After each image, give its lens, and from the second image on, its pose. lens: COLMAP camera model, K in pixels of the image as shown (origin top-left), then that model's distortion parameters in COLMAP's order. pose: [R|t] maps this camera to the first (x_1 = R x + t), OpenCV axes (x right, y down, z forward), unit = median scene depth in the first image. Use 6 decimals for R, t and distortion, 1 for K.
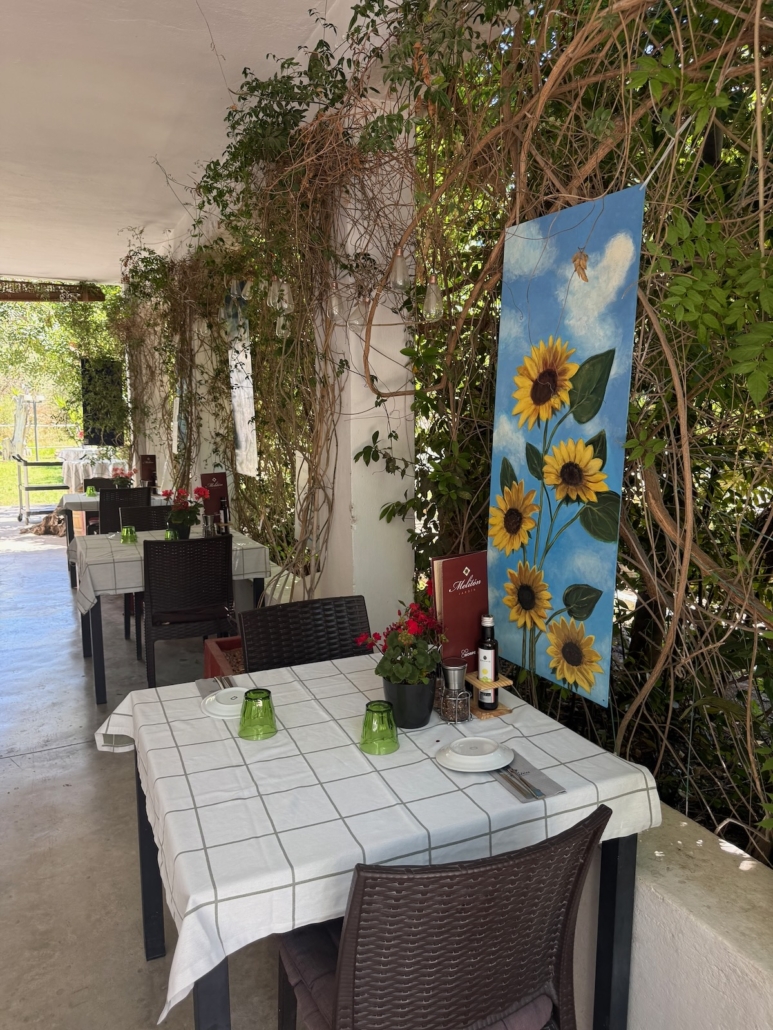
lens RADIAL K [[732.6, 0, 388.5], [0, 732.6, 519.3], [0, 0, 1]] dist [0.110993, -0.008719]
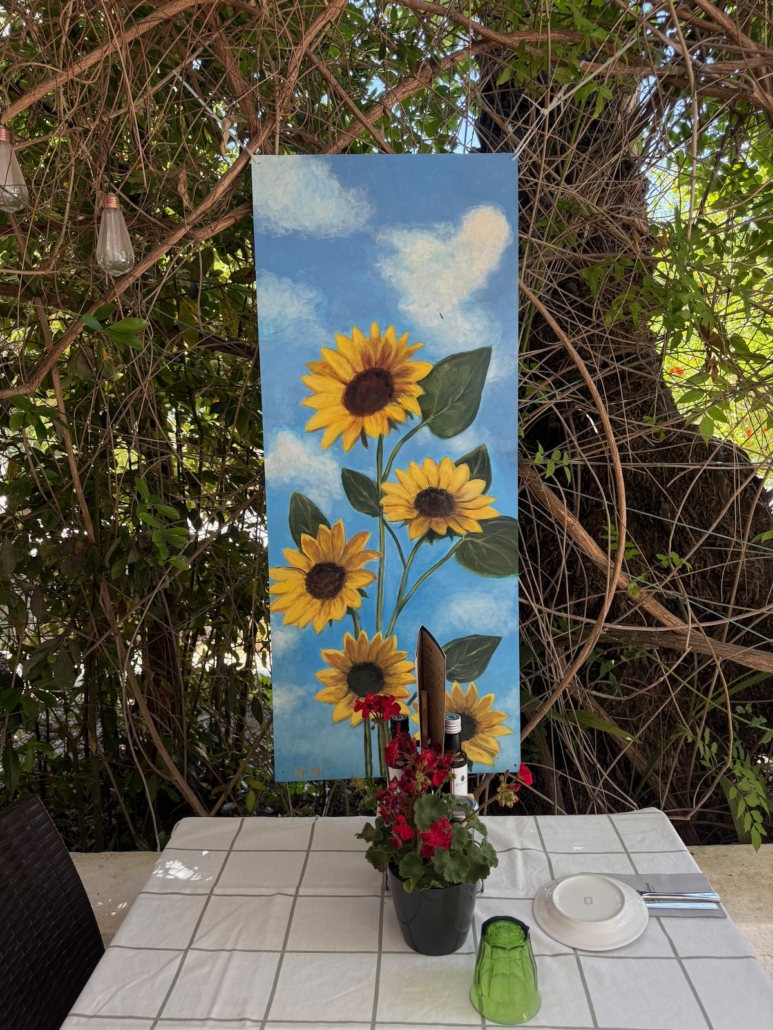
lens RADIAL K [[732.6, 0, 387.7], [0, 732.6, 514.5], [0, 0, 1]] dist [0.110993, -0.008719]
pose [[0.464603, -0.132885, 0.875492, -0.449748], [0.157114, 0.985360, 0.066185, -0.106717], [-0.871470, 0.106802, 0.478679, 0.662125]]
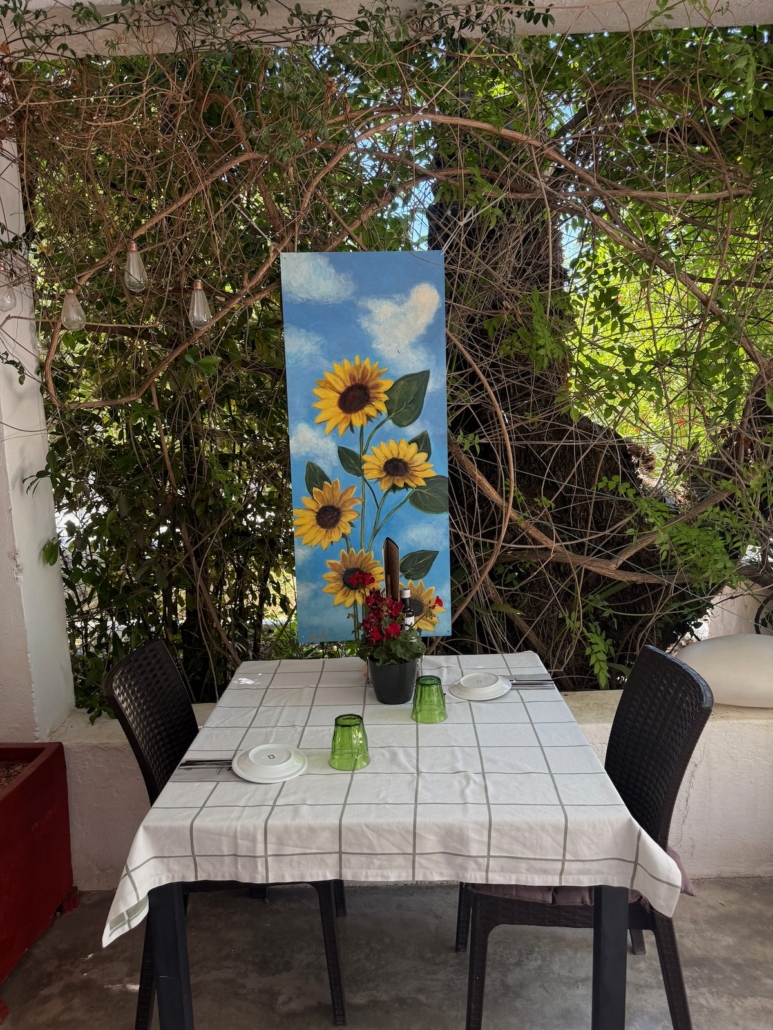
lens RADIAL K [[732.6, 0, 384.1], [0, 732.6, 518.2], [0, 0, 1]] dist [0.110993, -0.008719]
pose [[0.445795, -0.152058, 0.882125, -0.859359], [0.166011, 0.982415, 0.085449, -0.084939], [-0.879606, 0.108350, 0.463199, 0.443095]]
